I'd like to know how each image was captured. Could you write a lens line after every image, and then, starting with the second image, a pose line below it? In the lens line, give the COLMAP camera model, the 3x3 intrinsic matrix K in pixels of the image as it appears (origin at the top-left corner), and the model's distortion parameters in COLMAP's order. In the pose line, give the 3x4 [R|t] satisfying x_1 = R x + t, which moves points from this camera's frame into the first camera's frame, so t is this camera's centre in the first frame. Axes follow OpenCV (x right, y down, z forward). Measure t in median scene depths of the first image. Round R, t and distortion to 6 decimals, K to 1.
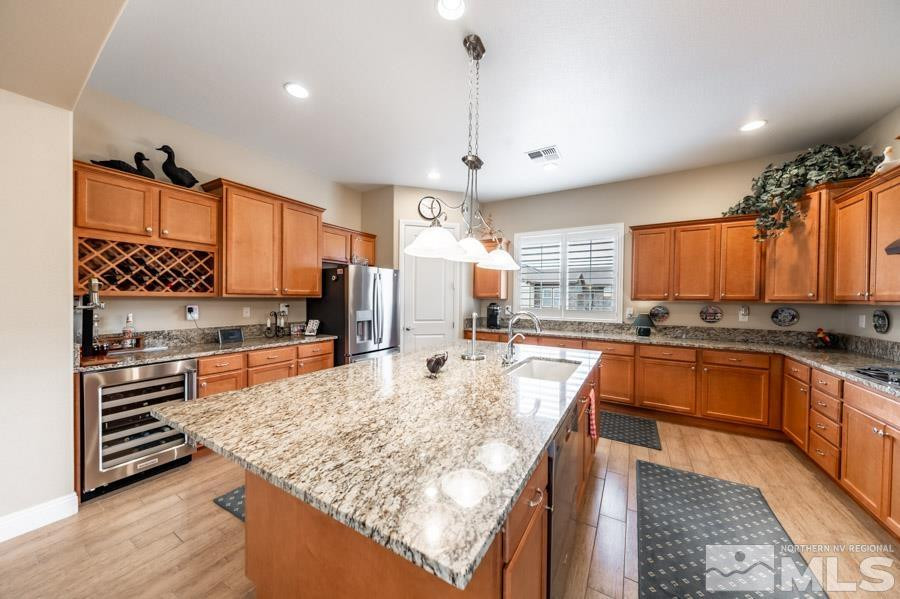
lens RADIAL K [[313.5, 0, 447.7], [0, 313.5, 302.2], [0, 0, 1]] dist [0.010434, -0.003265]
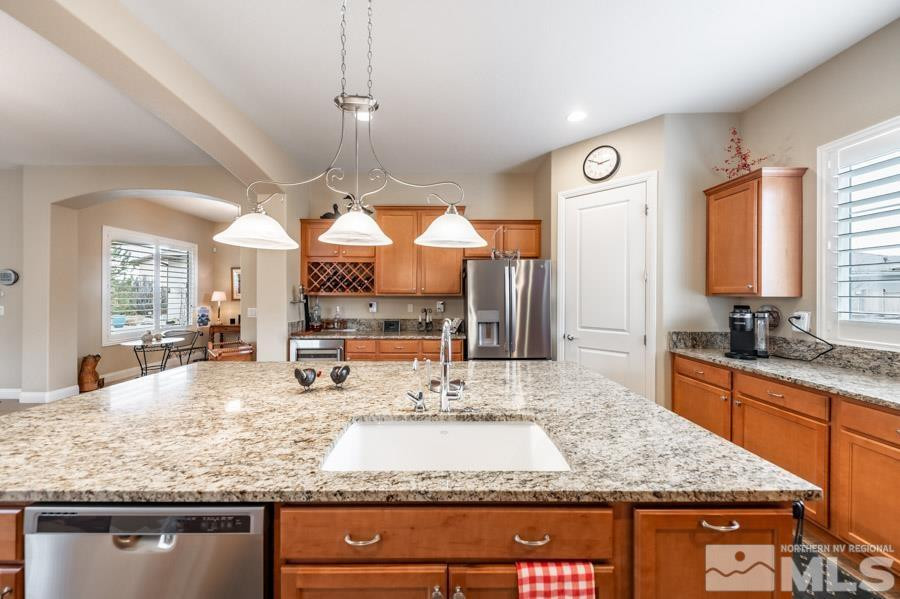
lens RADIAL K [[313.5, 0, 442.6], [0, 313.5, 294.1], [0, 0, 1]] dist [0.010434, -0.003265]
pose [[0.517107, -0.010693, -0.855854, 0.505632], [-0.010196, 0.999774, -0.018651, -0.001697], [0.855860, 0.018370, 0.516882, 0.522081]]
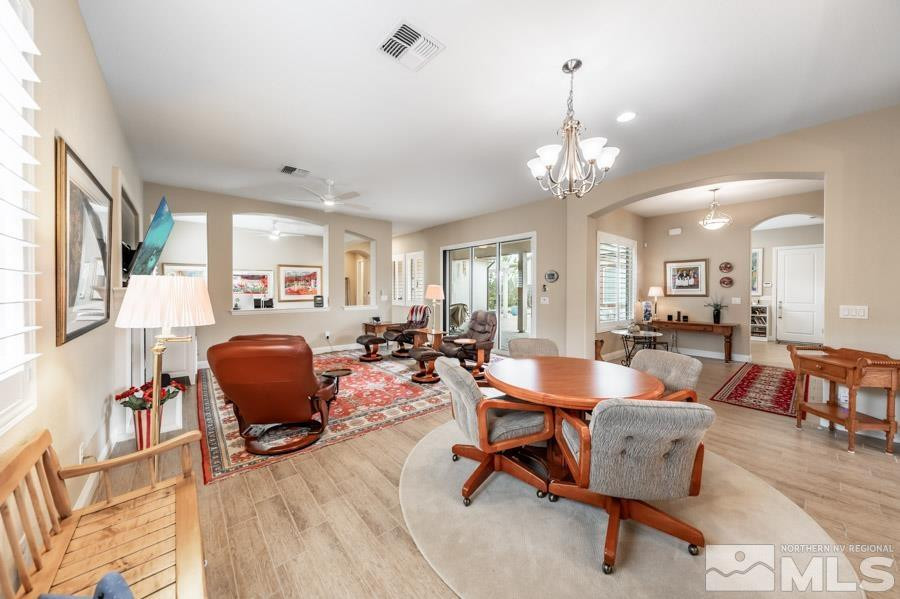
lens RADIAL K [[313.5, 0, 445.4], [0, 313.5, 288.8], [0, 0, 1]] dist [0.010434, -0.003265]
pose [[-0.336986, -0.014345, -0.941400, 0.345876], [-0.017234, 0.999810, -0.009066, 0.015057], [0.941352, 0.013169, -0.337169, -0.304966]]
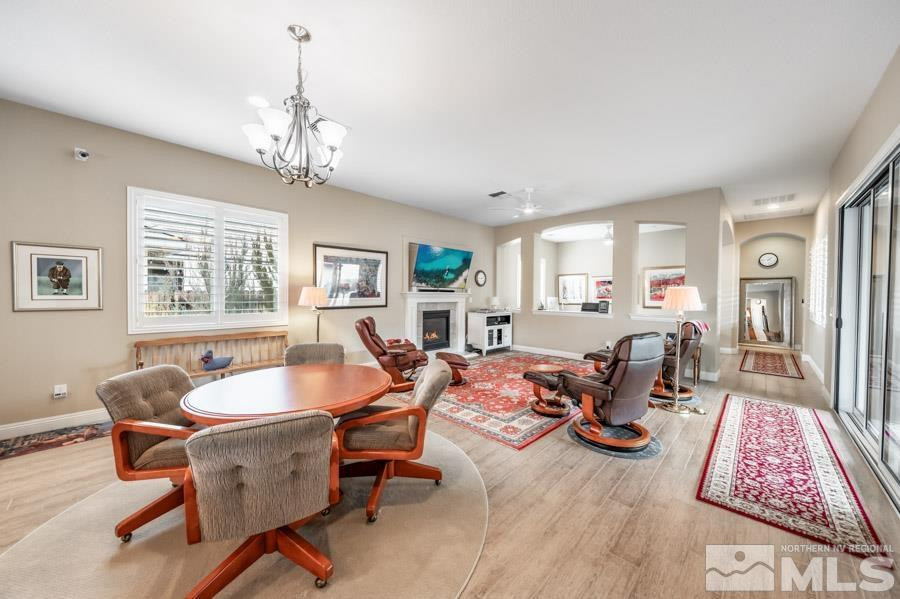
lens RADIAL K [[313.5, 0, 459.1], [0, 313.5, 300.3], [0, 0, 1]] dist [0.010434, -0.003265]
pose [[-0.973948, -0.023967, 0.225501, -0.936037], [-0.016285, 0.999224, 0.035866, -0.000335], [-0.226186, 0.031260, -0.973583, 0.279042]]
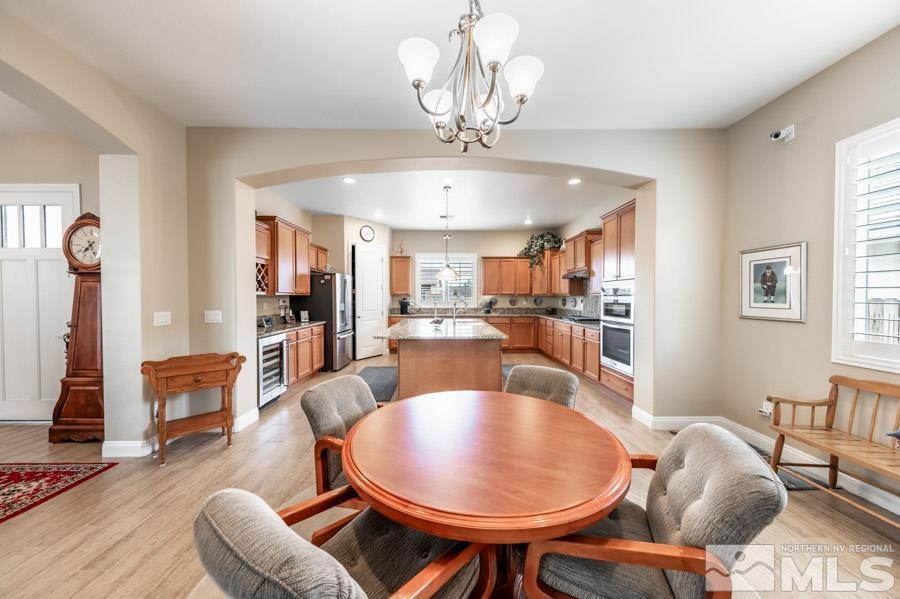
lens RADIAL K [[313.5, 0, 450.6], [0, 313.5, 302.7], [0, 0, 1]] dist [0.010434, -0.003265]
pose [[0.849323, -0.021408, 0.527439, -0.734844], [0.016232, 0.999764, 0.014441, 0.010512], [-0.527624, -0.003704, 0.849470, -0.652899]]
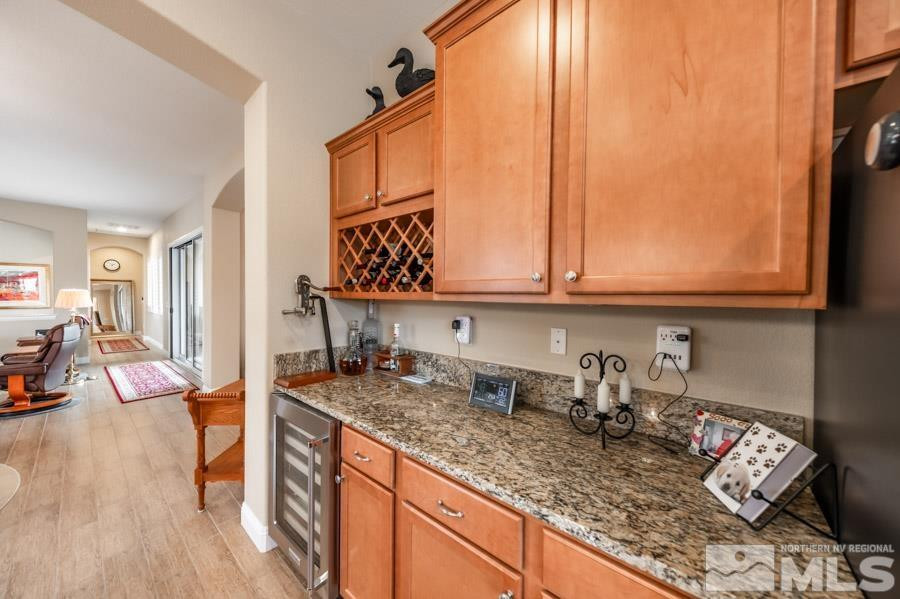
lens RADIAL K [[313.5, 0, 446.6], [0, 313.5, 301.9], [0, 0, 1]] dist [0.010434, -0.003265]
pose [[-0.169820, 0.003149, -0.985470, -0.264144], [-0.024033, 0.999684, 0.007336, -0.016586], [0.985182, 0.024929, -0.169691, 1.013678]]
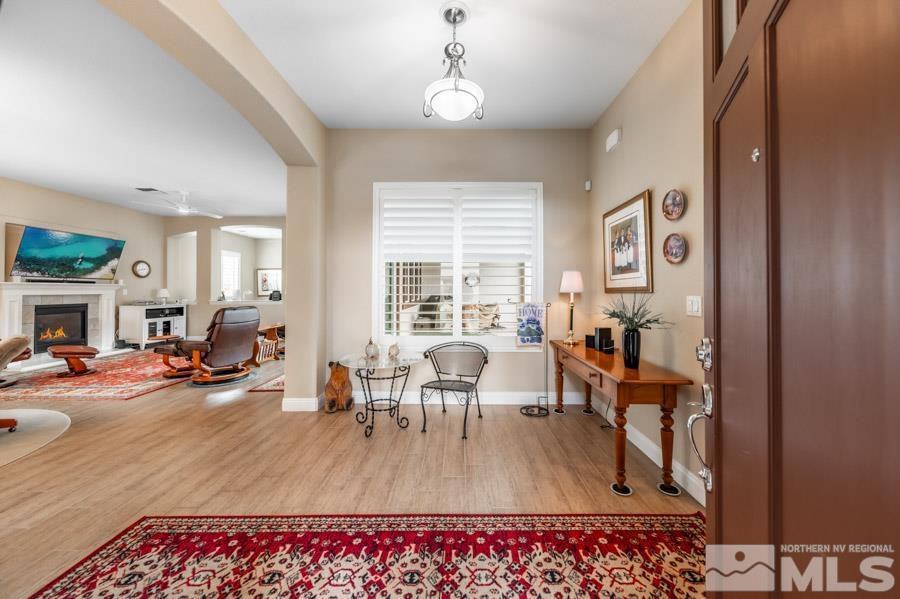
lens RADIAL K [[313.5, 0, 456.2], [0, 313.5, 285.2], [0, 0, 1]] dist [0.010434, -0.003265]
pose [[-0.860766, -0.016818, -0.508723, -1.344590], [-0.015408, 0.999857, -0.006984, 0.012676], [0.508768, 0.001827, -0.860902, 0.996208]]
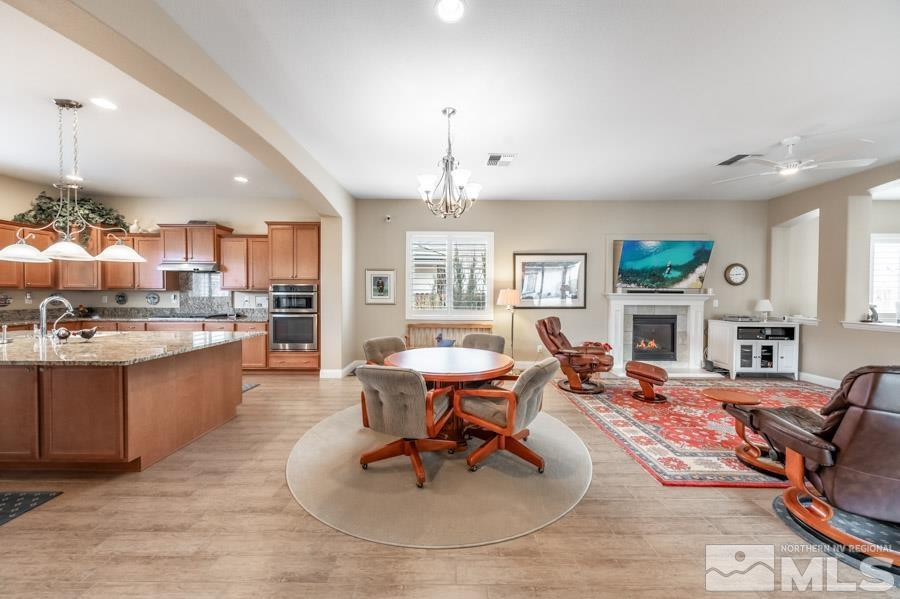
lens RADIAL K [[313.5, 0, 451.0], [0, 313.5, 299.3], [0, 0, 1]] dist [0.010434, -0.003265]
pose [[-0.513258, -0.028903, 0.857747, -1.257504], [-0.000150, 0.999436, 0.033588, -0.003134], [-0.858234, 0.017110, -0.512973, 0.184102]]
